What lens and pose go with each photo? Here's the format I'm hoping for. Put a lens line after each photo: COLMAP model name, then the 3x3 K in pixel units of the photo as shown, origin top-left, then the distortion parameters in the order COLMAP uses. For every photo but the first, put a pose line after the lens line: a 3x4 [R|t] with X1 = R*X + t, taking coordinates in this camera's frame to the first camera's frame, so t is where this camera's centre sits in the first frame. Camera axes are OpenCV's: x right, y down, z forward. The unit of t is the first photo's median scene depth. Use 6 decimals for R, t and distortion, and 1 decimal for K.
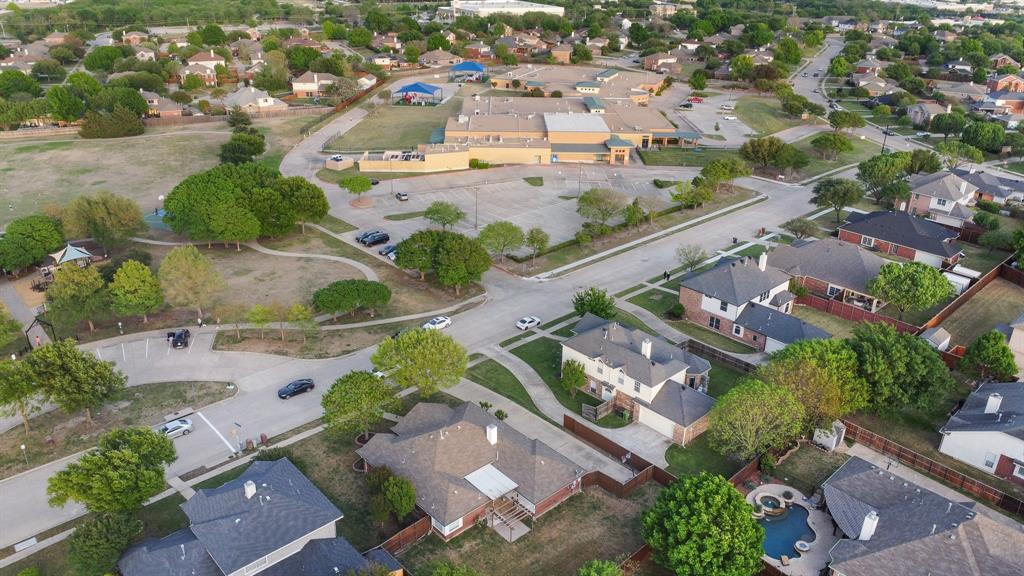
lens RADIAL K [[733.4, 0, 512.0], [0, 733.4, 288.0], [0, 0, 1]] dist [-0.034653, -0.001665]
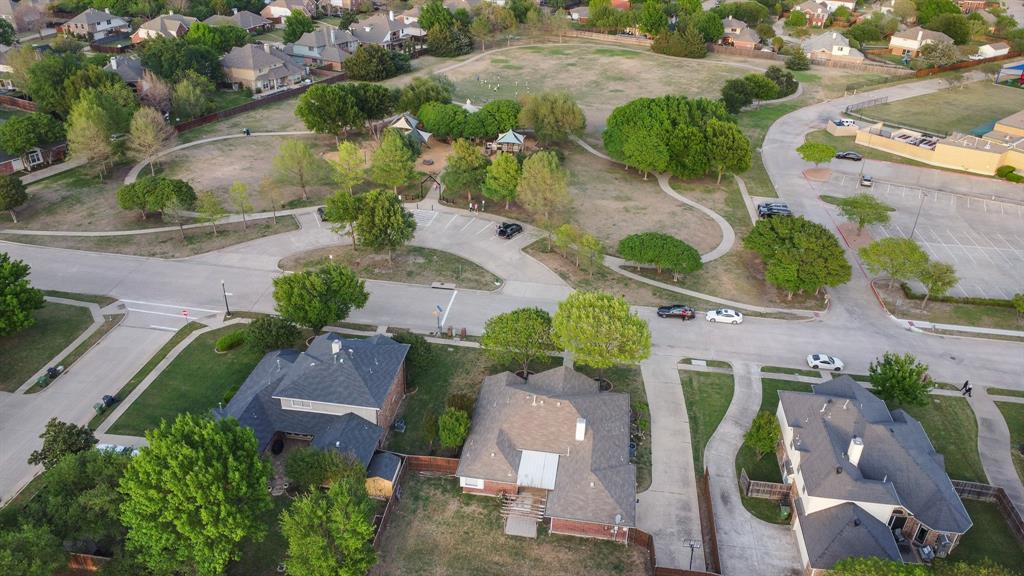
lens RADIAL K [[733.4, 0, 512.0], [0, 733.4, 288.0], [0, 0, 1]] dist [-0.034653, -0.001665]
pose [[0.631219, 0.382156, -0.674921, 0.273497], [-0.331215, 0.919668, 0.210969, -0.071269], [0.701327, 0.090377, 0.707088, 0.177518]]
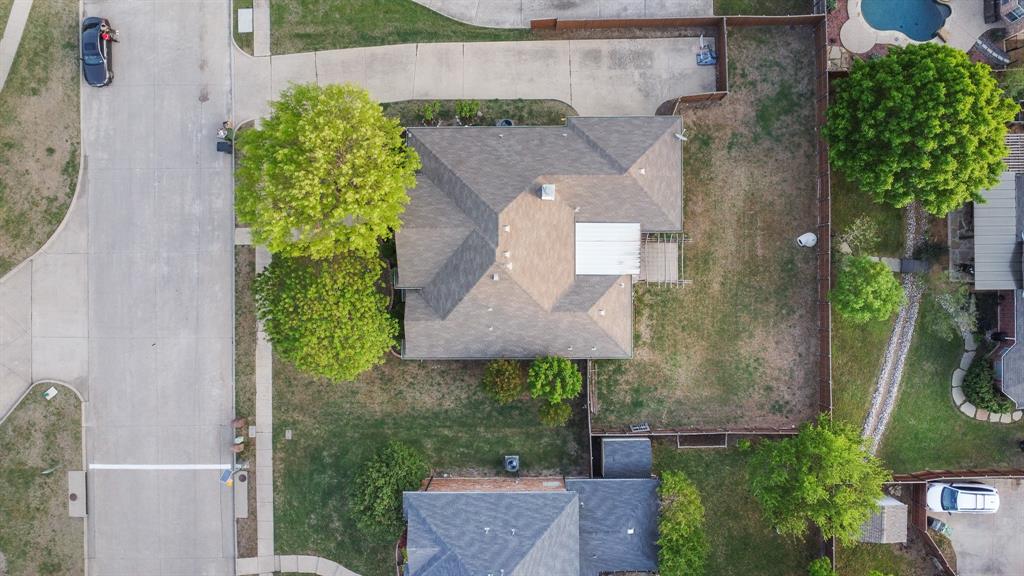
lens RADIAL K [[733.4, 0, 512.0], [0, 733.4, 288.0], [0, 0, 1]] dist [-0.034653, -0.001665]
pose [[0.675105, -0.737157, -0.028849, -0.053323], [0.324276, 0.261400, 0.909129, -0.204017], [-0.662630, -0.623113, 0.415515, 0.432284]]
